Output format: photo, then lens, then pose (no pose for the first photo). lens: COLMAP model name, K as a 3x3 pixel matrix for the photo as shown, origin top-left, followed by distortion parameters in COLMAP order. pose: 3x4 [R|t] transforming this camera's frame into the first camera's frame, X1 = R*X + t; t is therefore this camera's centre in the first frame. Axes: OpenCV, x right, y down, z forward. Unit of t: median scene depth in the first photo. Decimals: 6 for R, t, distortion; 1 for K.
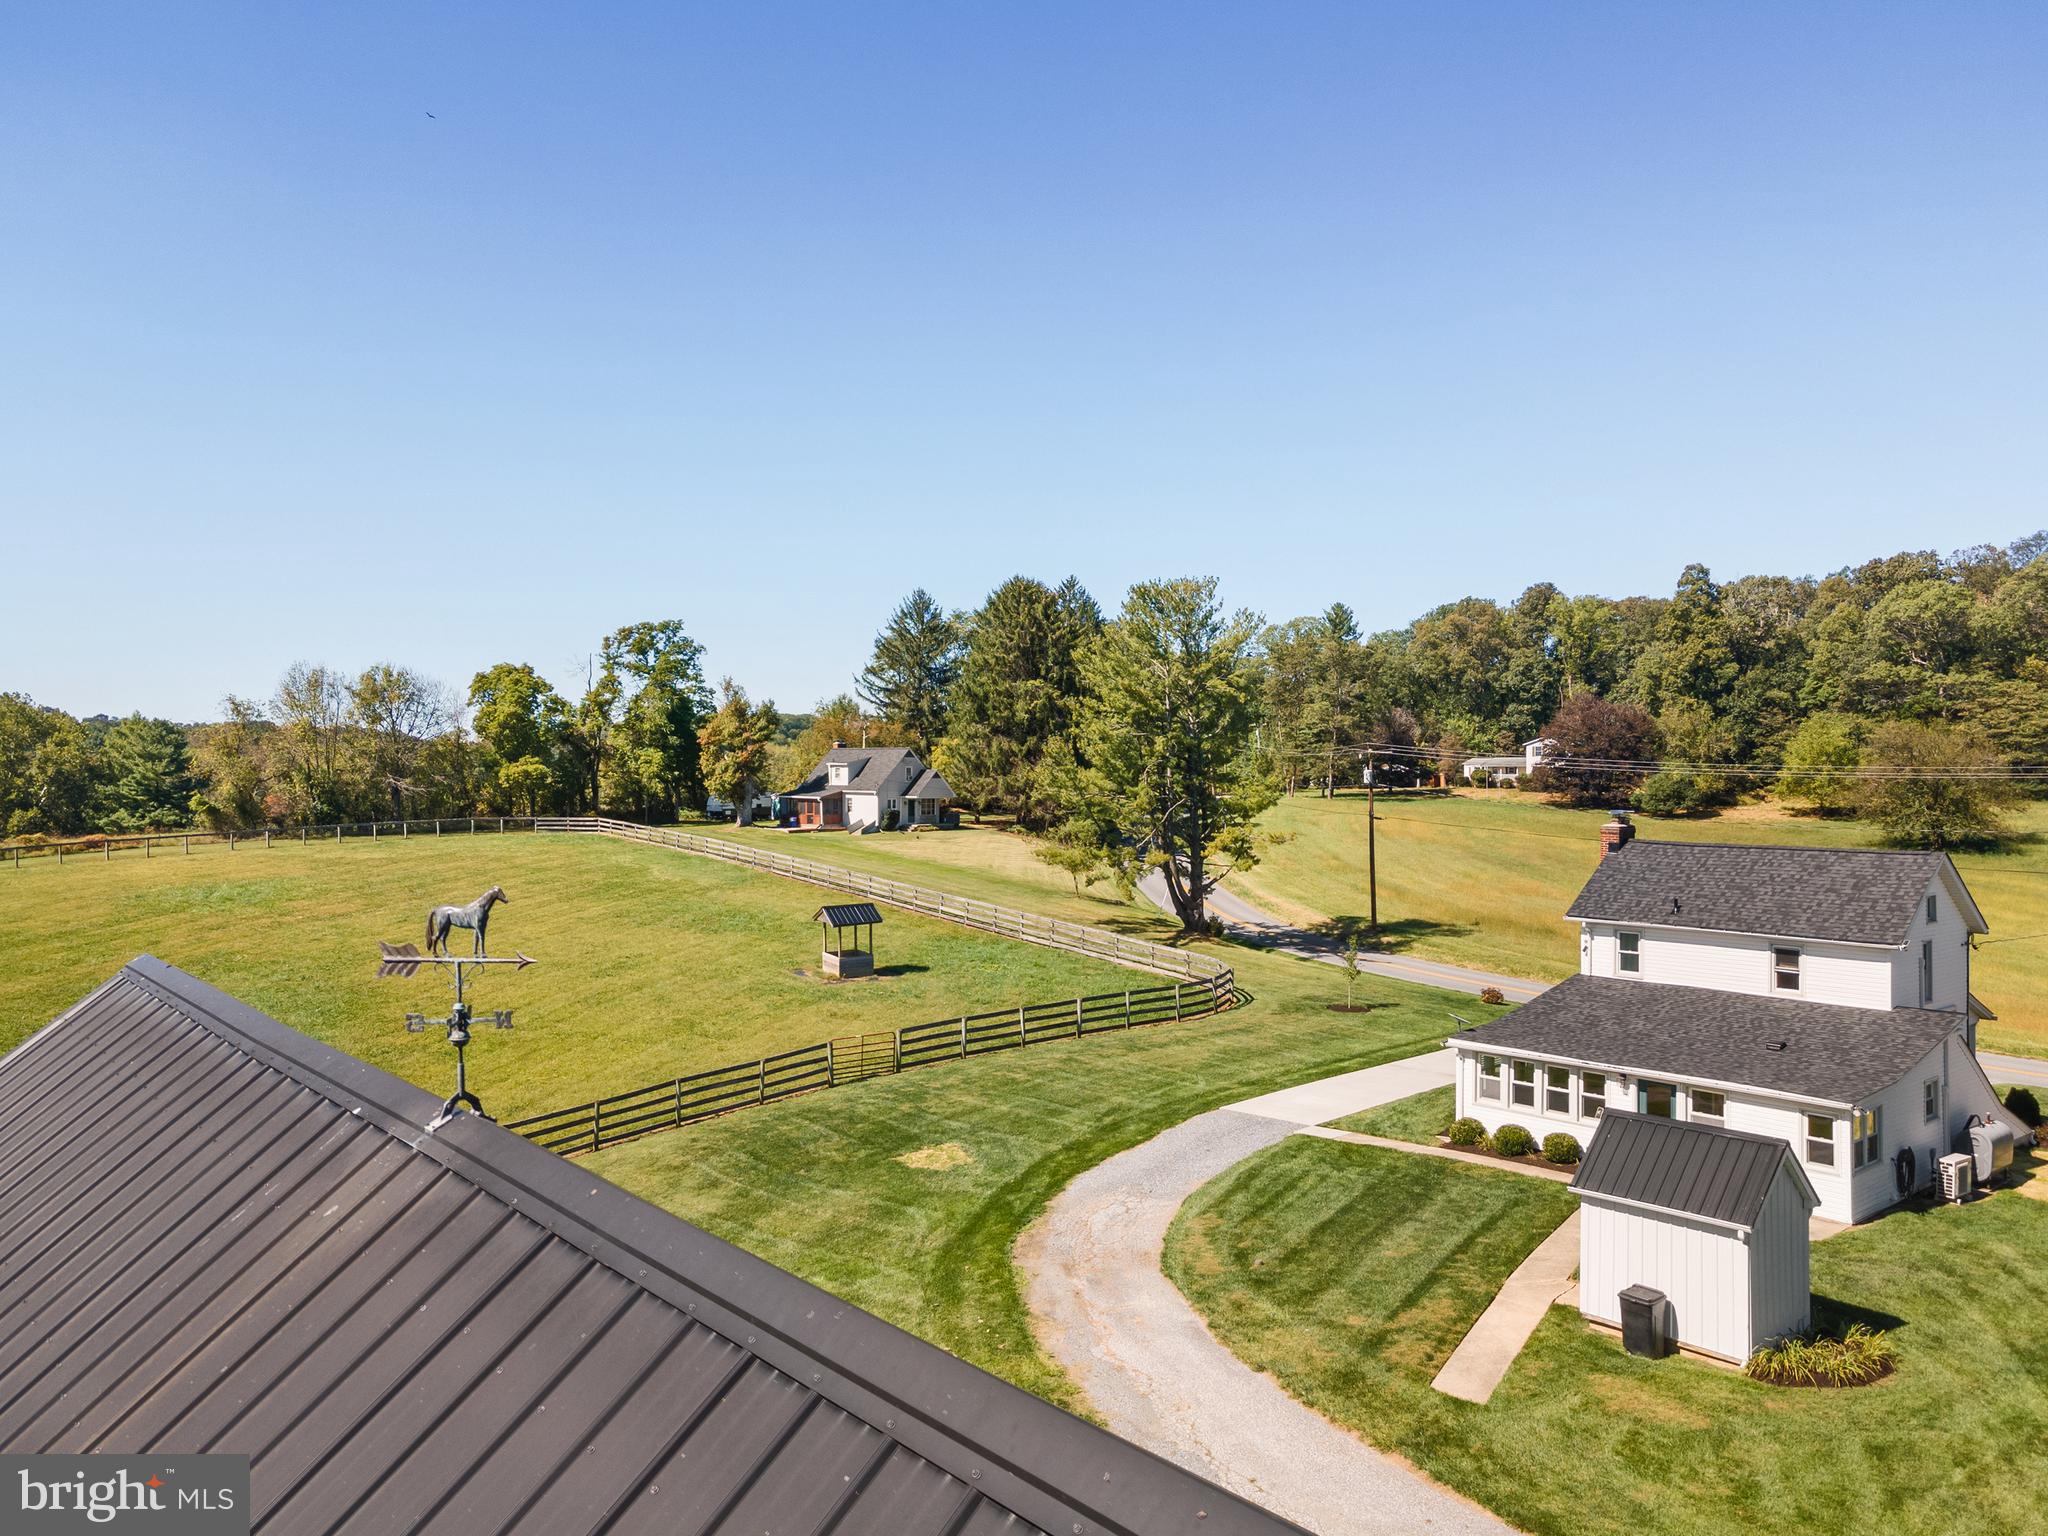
lens RADIAL K [[1516.1, 0, 1004.6], [0, 1516.1, 751.4], [0, 0, 1]] dist [0.034158, 0.032232]
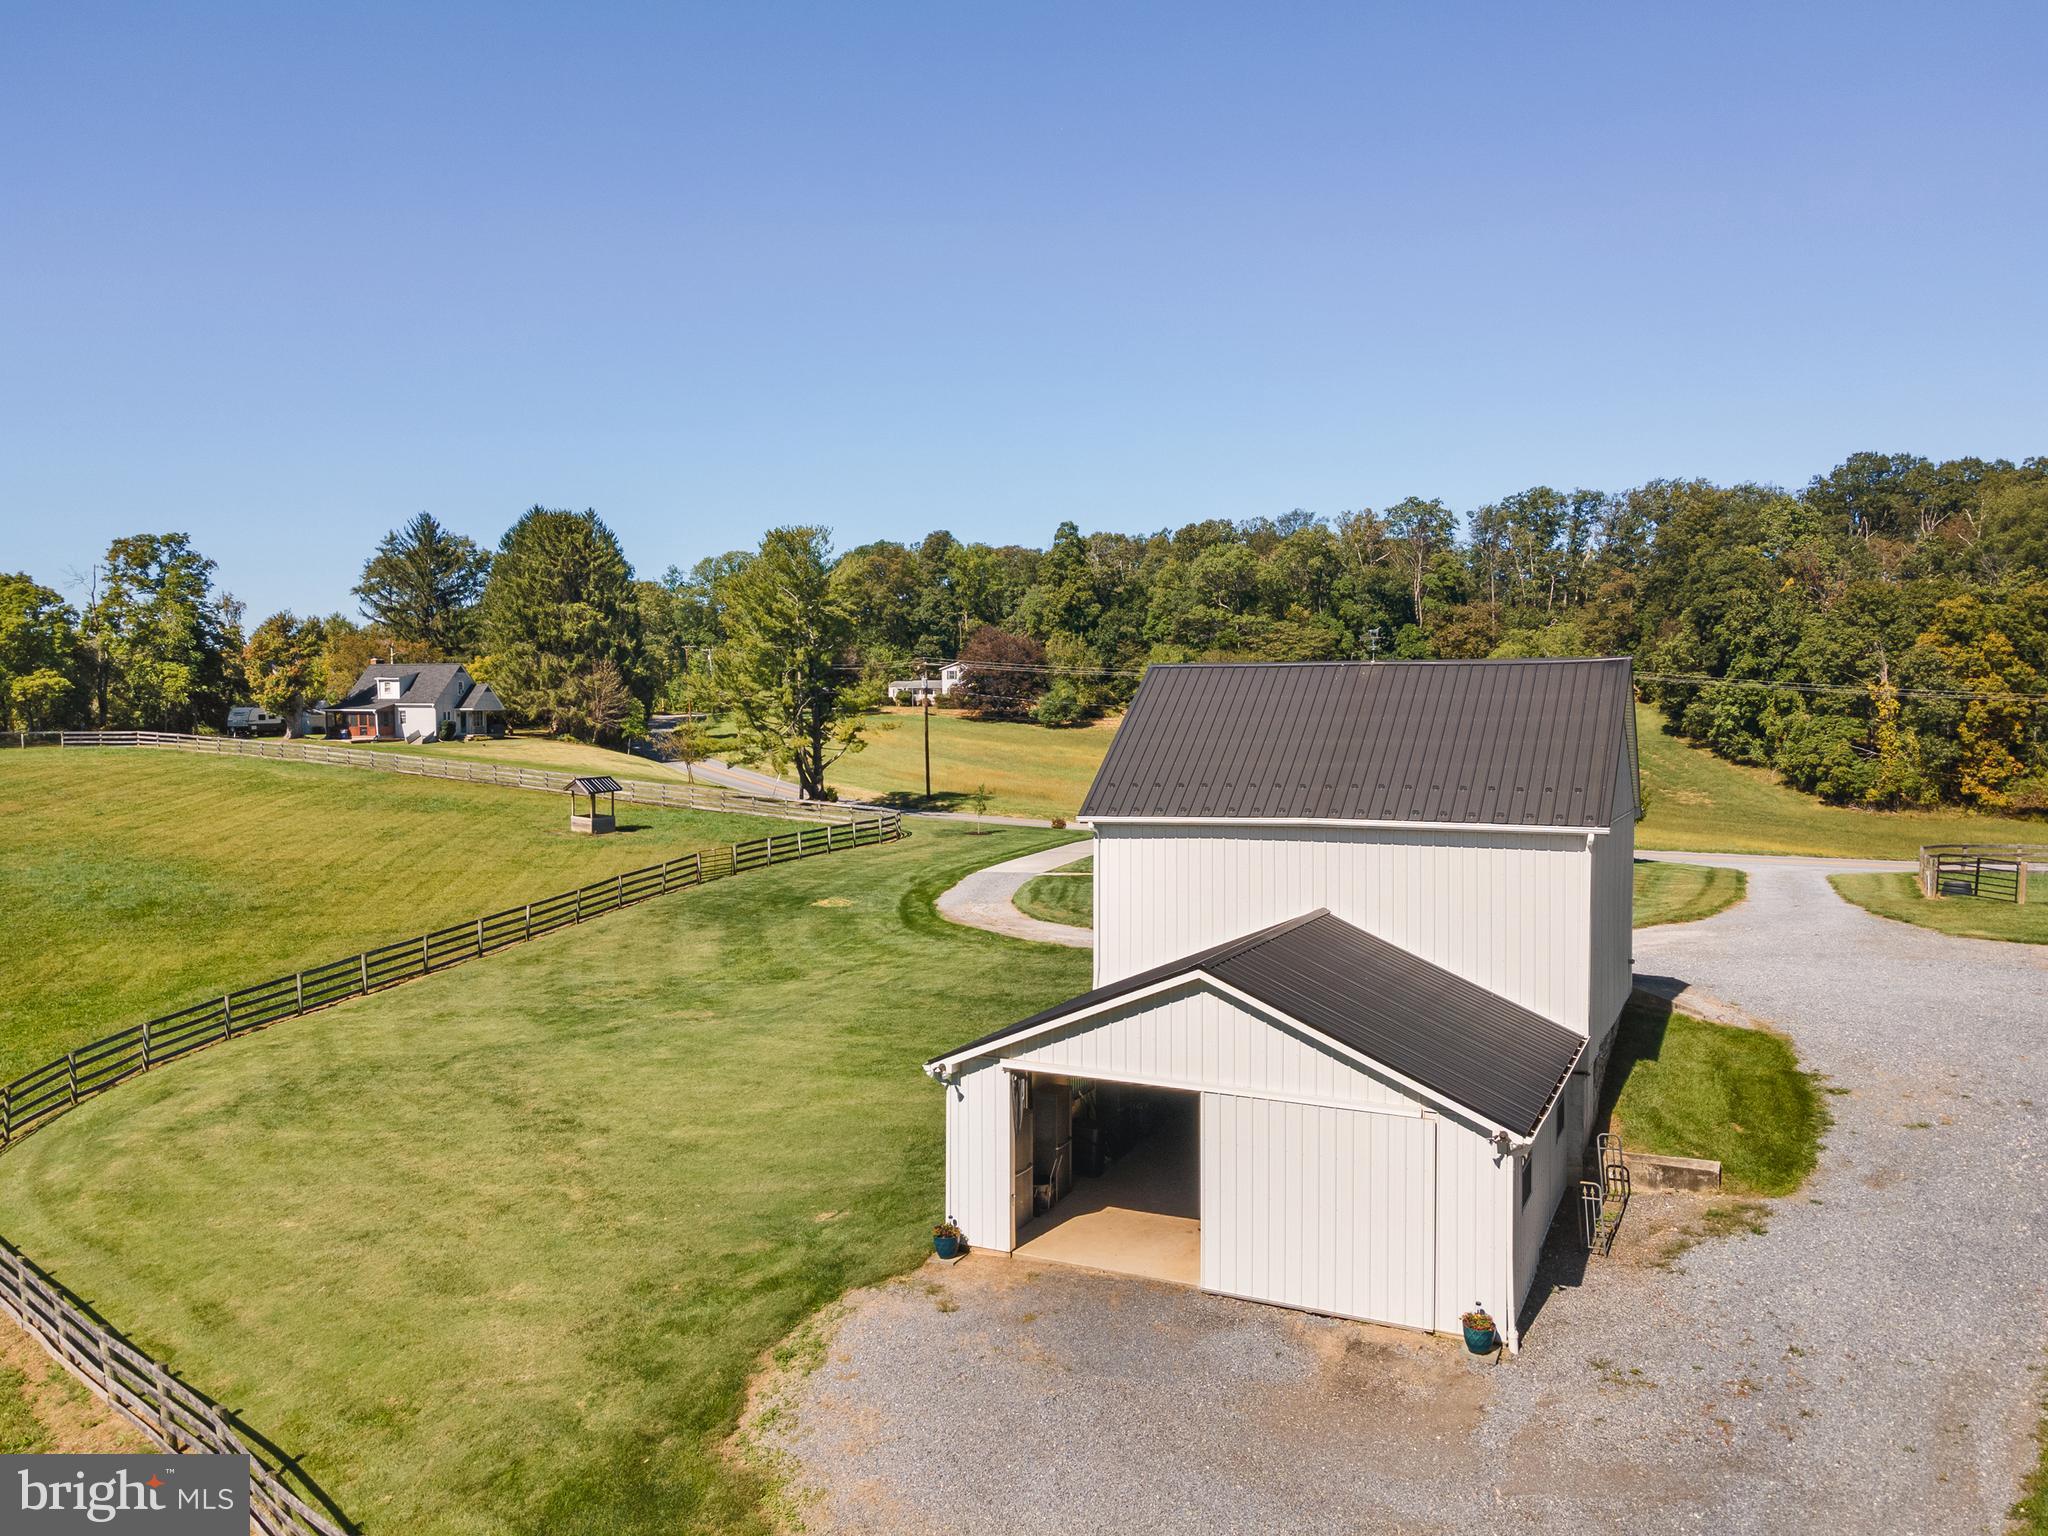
lens RADIAL K [[1516.1, 0, 1024.2], [0, 1516.1, 738.5], [0, 0, 1]] dist [0.034158, 0.032232]
pose [[0.907302, -0.015703, 0.420185, -0.142363], [0.000682, 0.999356, 0.035874, 0.011012], [-0.420478, -0.032262, 0.906729, -0.135775]]
